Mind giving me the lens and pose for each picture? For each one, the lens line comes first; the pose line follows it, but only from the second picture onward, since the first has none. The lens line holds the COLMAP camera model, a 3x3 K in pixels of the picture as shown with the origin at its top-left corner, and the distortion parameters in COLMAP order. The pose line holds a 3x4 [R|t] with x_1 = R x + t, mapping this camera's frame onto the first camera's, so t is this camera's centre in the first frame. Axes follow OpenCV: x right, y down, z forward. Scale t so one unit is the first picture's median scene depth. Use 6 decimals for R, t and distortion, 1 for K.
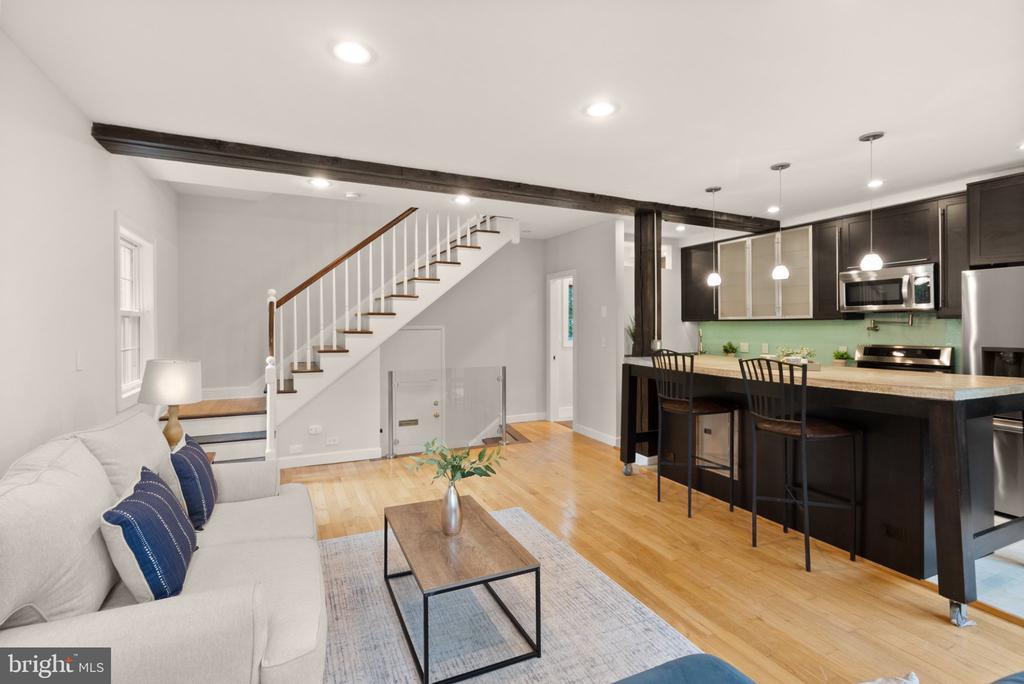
lens RADIAL K [[475.7, 0, 506.1], [0, 475.7, 319.9], [0, 0, 1]] dist [-0.003611, -0.000233]
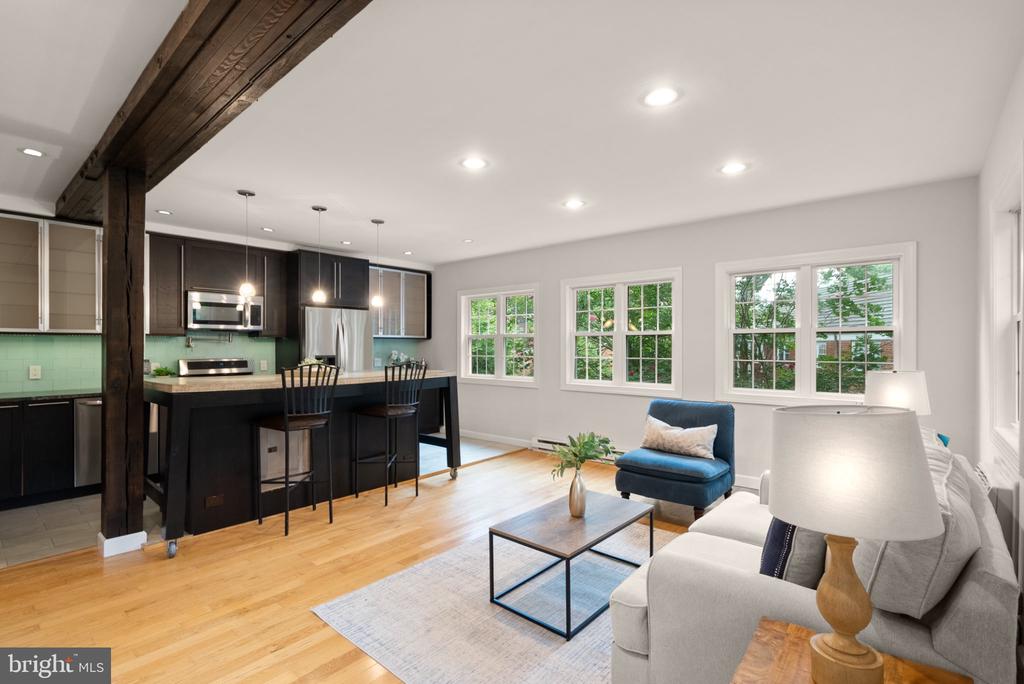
lens RADIAL K [[477.1, 0, 506.8], [0, 477.1, 349.7], [0, 0, 1]] dist [-0.000411, -0.000059]
pose [[-0.410599, -0.005490, 0.911800, -0.579553], [-0.008256, 0.999963, 0.002303, 0.022991], [-0.911779, -0.006583, -0.410629, 0.863353]]
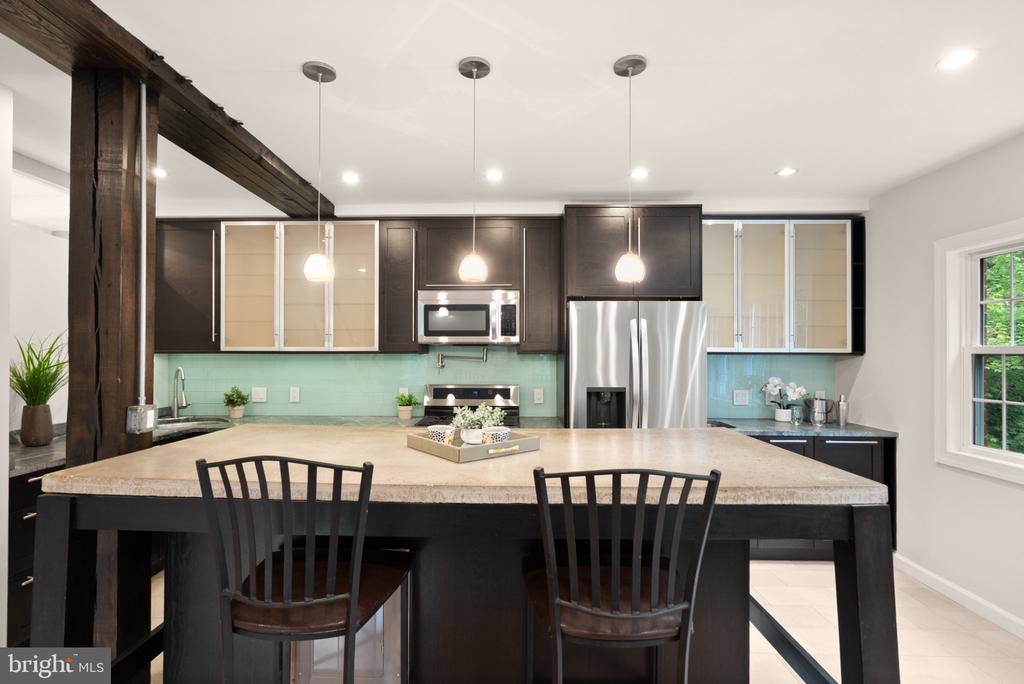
lens RADIAL K [[481.3, 0, 505.8], [0, 481.3, 345.5], [0, 0, 1]] dist [-0.000505, 0.000209]
pose [[0.440537, 0.016296, 0.897587, 0.095834], [-0.014027, 0.999838, -0.011268, -0.007462], [-0.897625, -0.007627, 0.440694, 0.592573]]
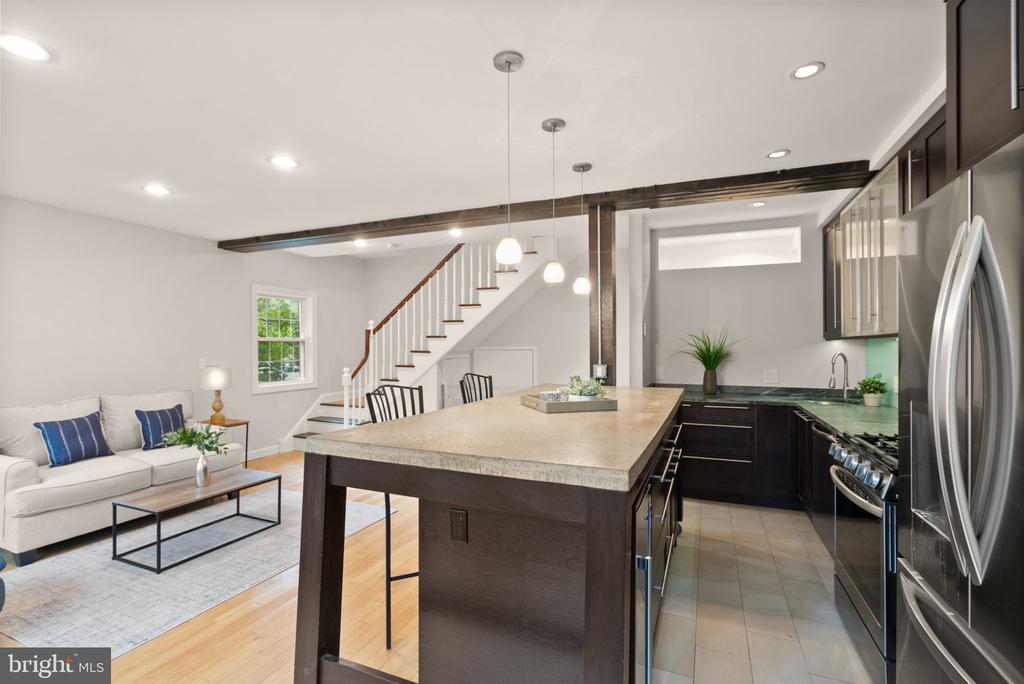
lens RADIAL K [[469.0, 0, 512.0], [0, 469.0, 342.0], [0, 0, 1]] dist [0.000052, 0.000399]
pose [[0.672025, -0.006284, -0.740501, 0.856685], [0.009570, 0.999954, 0.000200, 0.002524], [0.740466, -0.007221, 0.672055, 0.386229]]
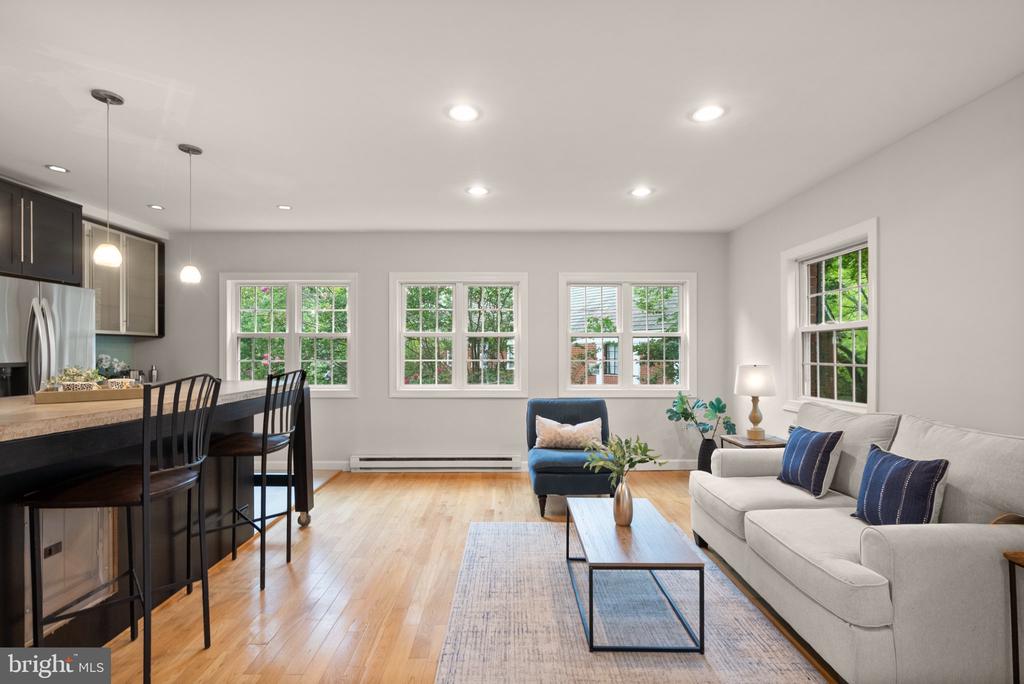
lens RADIAL K [[472.3, 0, 515.3], [0, 472.3, 348.8], [0, 0, 1]] dist [0.000826, 0.000233]
pose [[-0.906806, 0.000090, 0.421548, -0.189328], [-0.003961, 0.999954, -0.008734, 0.026033], [-0.421529, -0.009589, -0.906764, 1.107972]]
